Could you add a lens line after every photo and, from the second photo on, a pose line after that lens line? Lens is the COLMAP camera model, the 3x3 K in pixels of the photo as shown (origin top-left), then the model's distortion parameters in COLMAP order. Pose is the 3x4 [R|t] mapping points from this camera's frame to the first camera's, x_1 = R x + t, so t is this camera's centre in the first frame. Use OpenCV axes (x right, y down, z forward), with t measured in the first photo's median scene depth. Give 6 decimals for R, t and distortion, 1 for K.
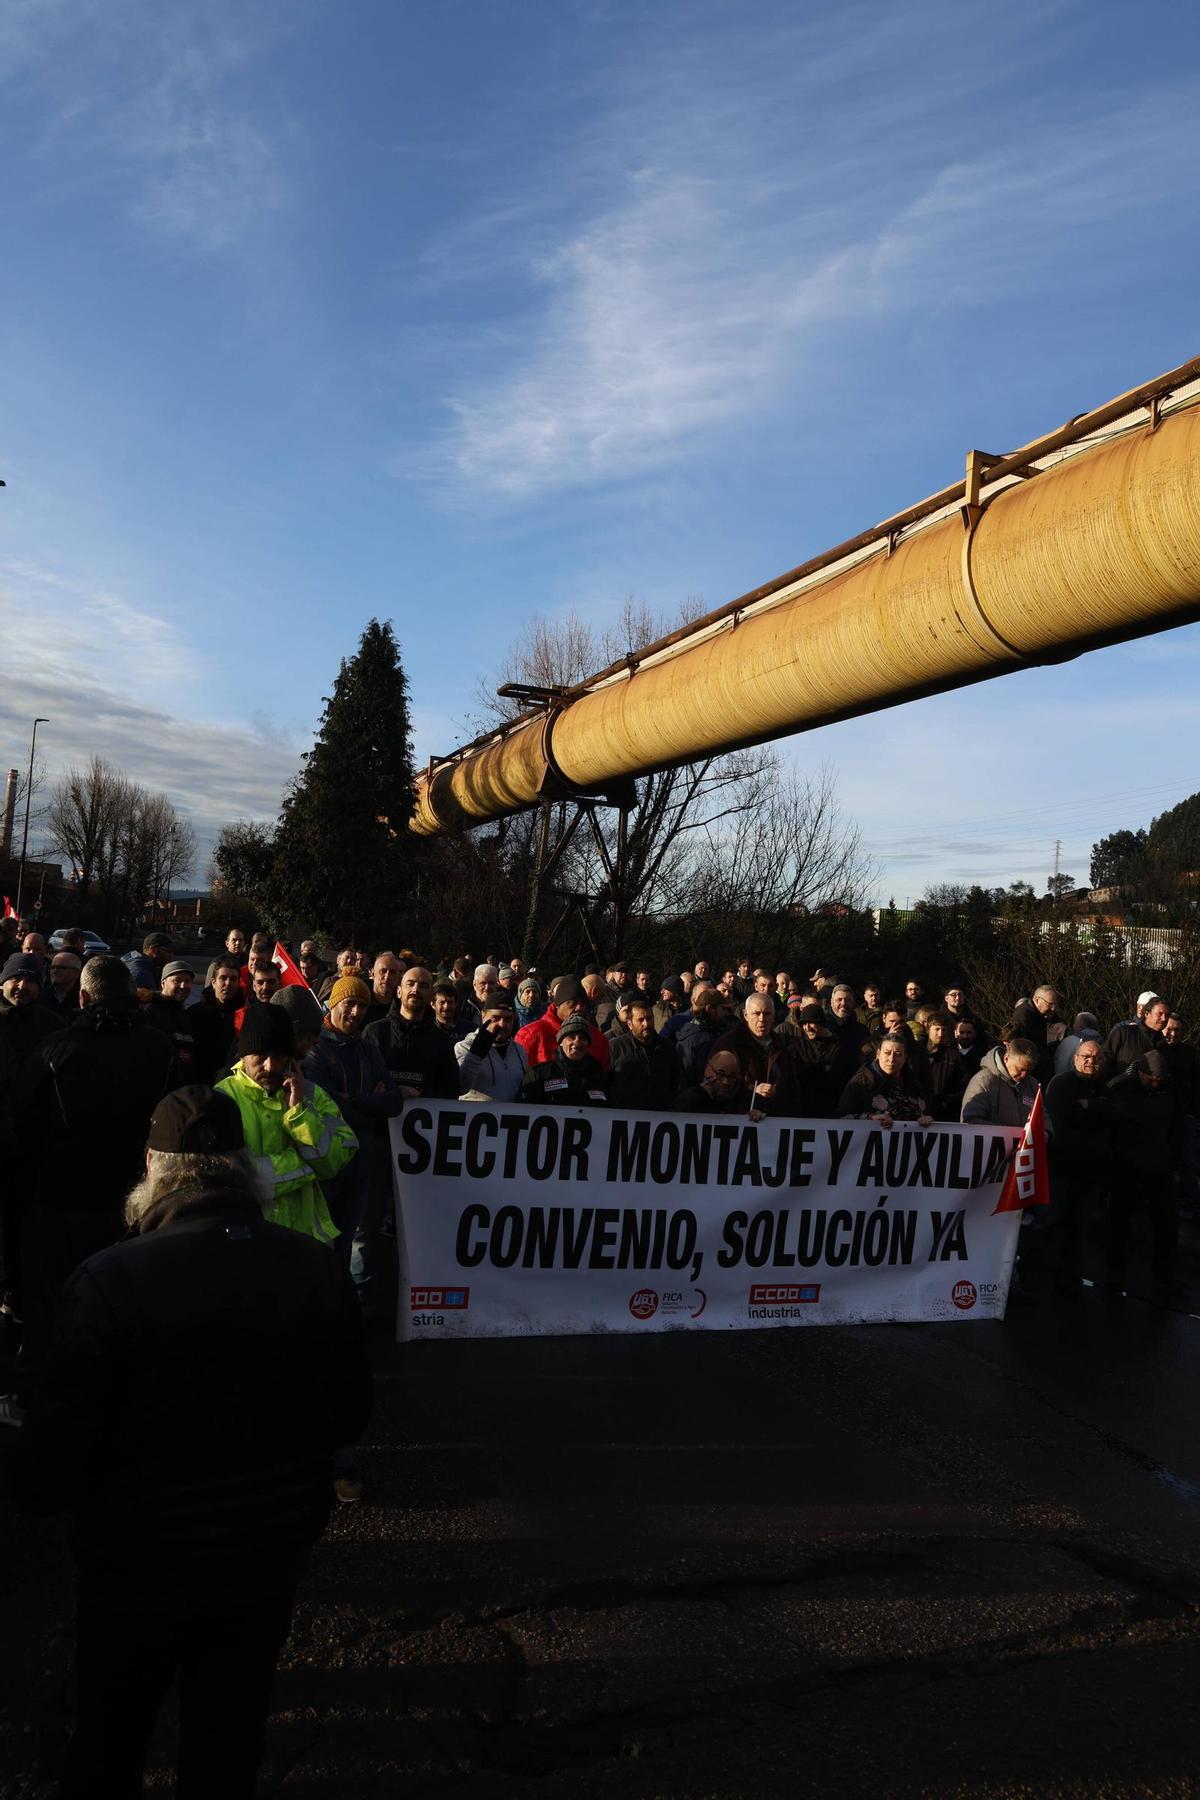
lens RADIAL K [[1251.5, 0, 592.8], [0, 1251.5, 901.6], [0, 0, 1]] dist [-0.109354, 0.094242]
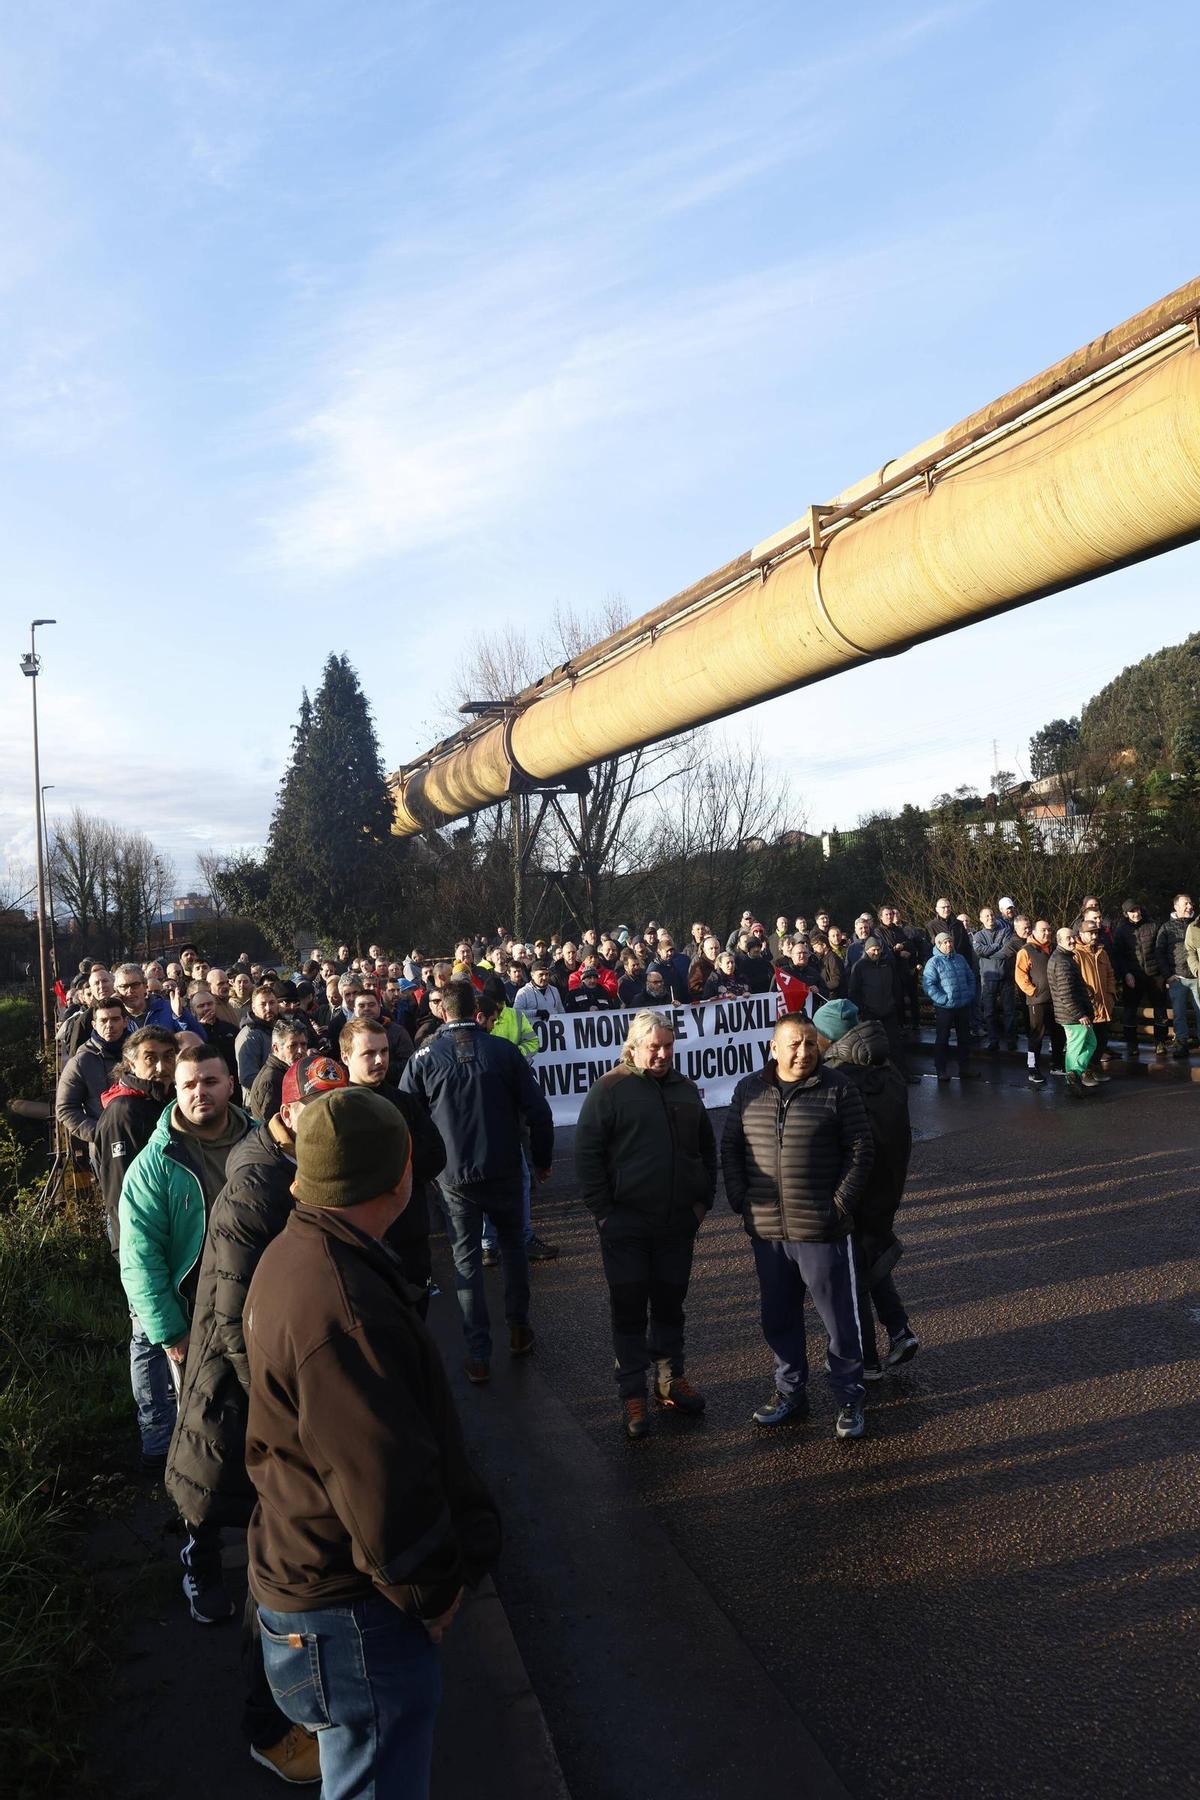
lens RADIAL K [[1255.0, 0, 600.0], [0, 1255.0, 900.0], [0, 0, 1]] dist [-0.109525, 0.099480]
pose [[0.987955, -0.151172, 0.033035, -0.009365], [0.150074, 0.988106, 0.033525, -0.010067], [-0.037710, -0.028163, 0.998892, -0.133597]]
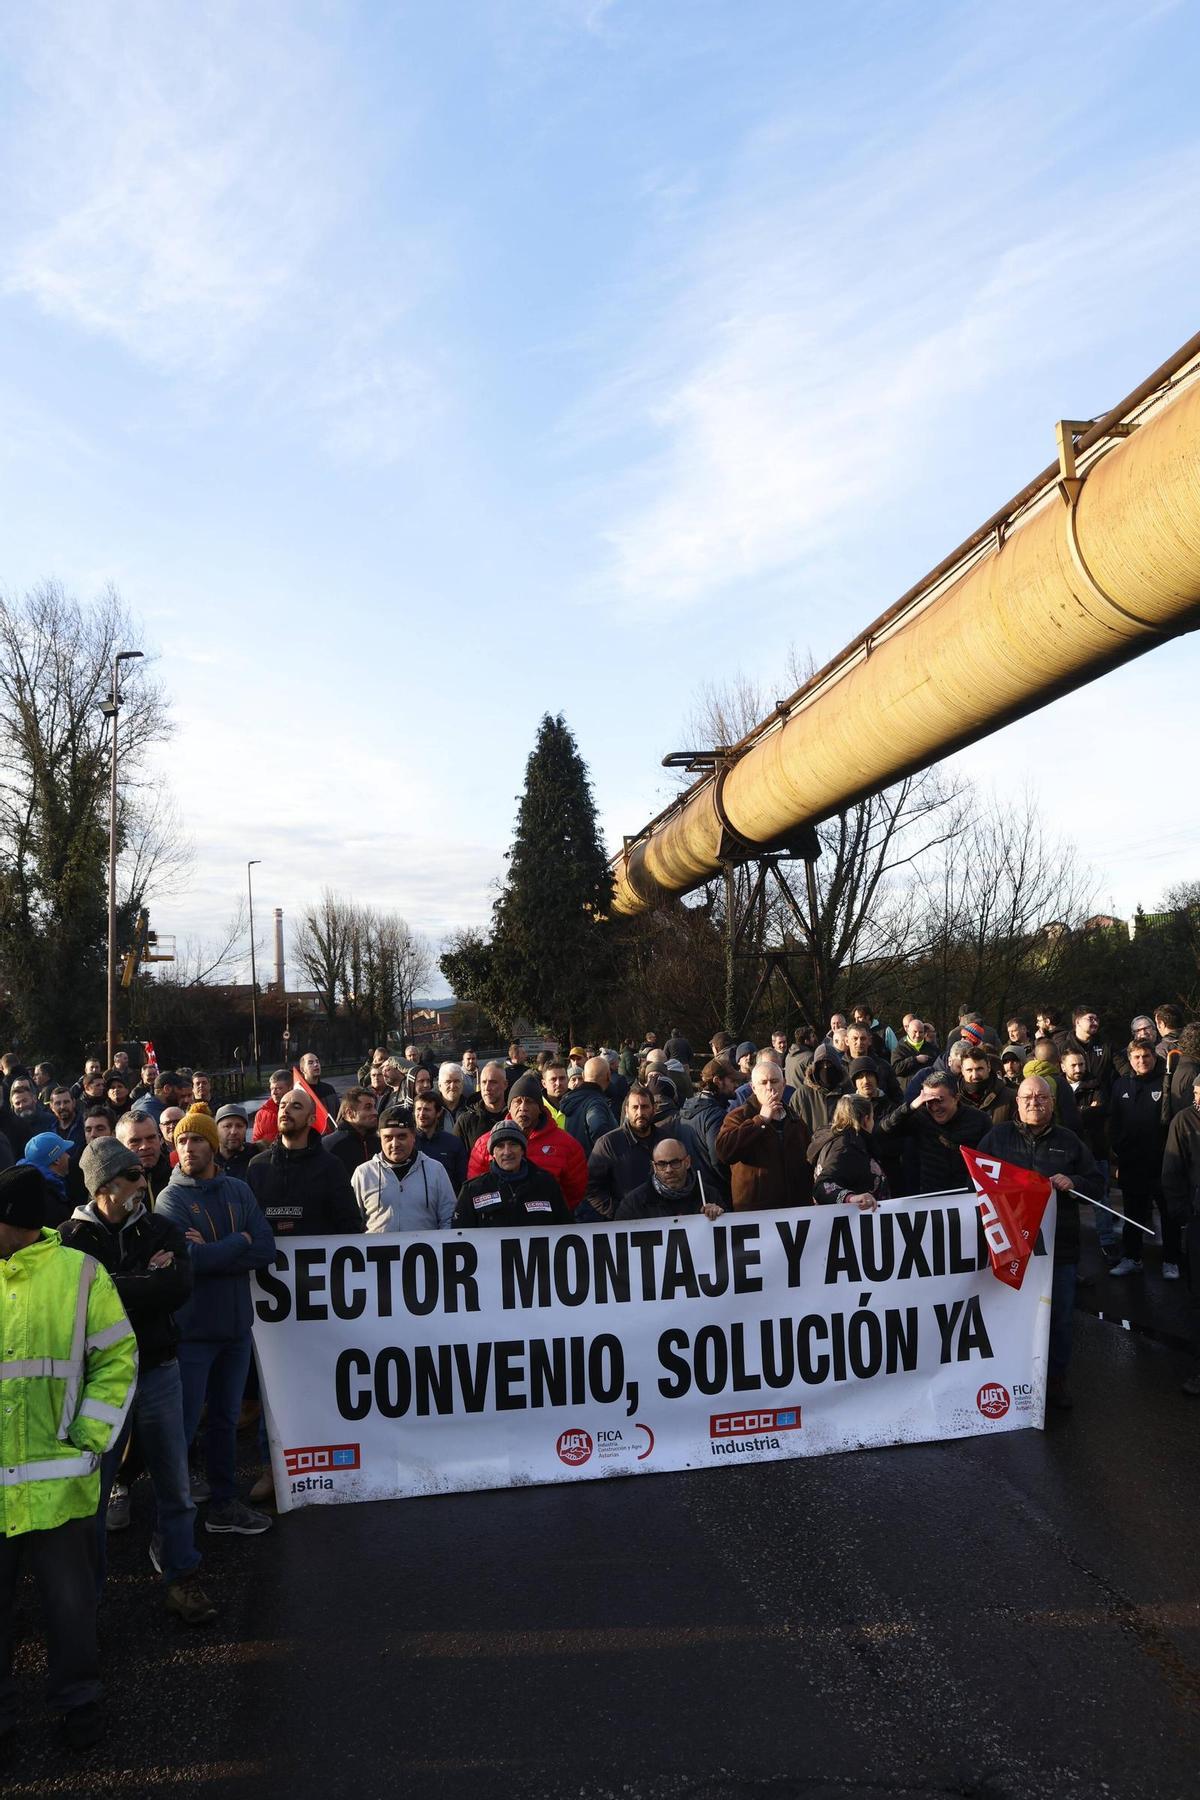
lens RADIAL K [[1246.8, 0, 588.8], [0, 1246.8, 897.9], [0, 0, 1]] dist [-0.108213, 0.088788]
pose [[0.968422, -0.153533, -0.196432, 0.035465], [0.141685, 0.987209, -0.073099, 0.001701], [0.205142, 0.042959, 0.977789, 0.016940]]
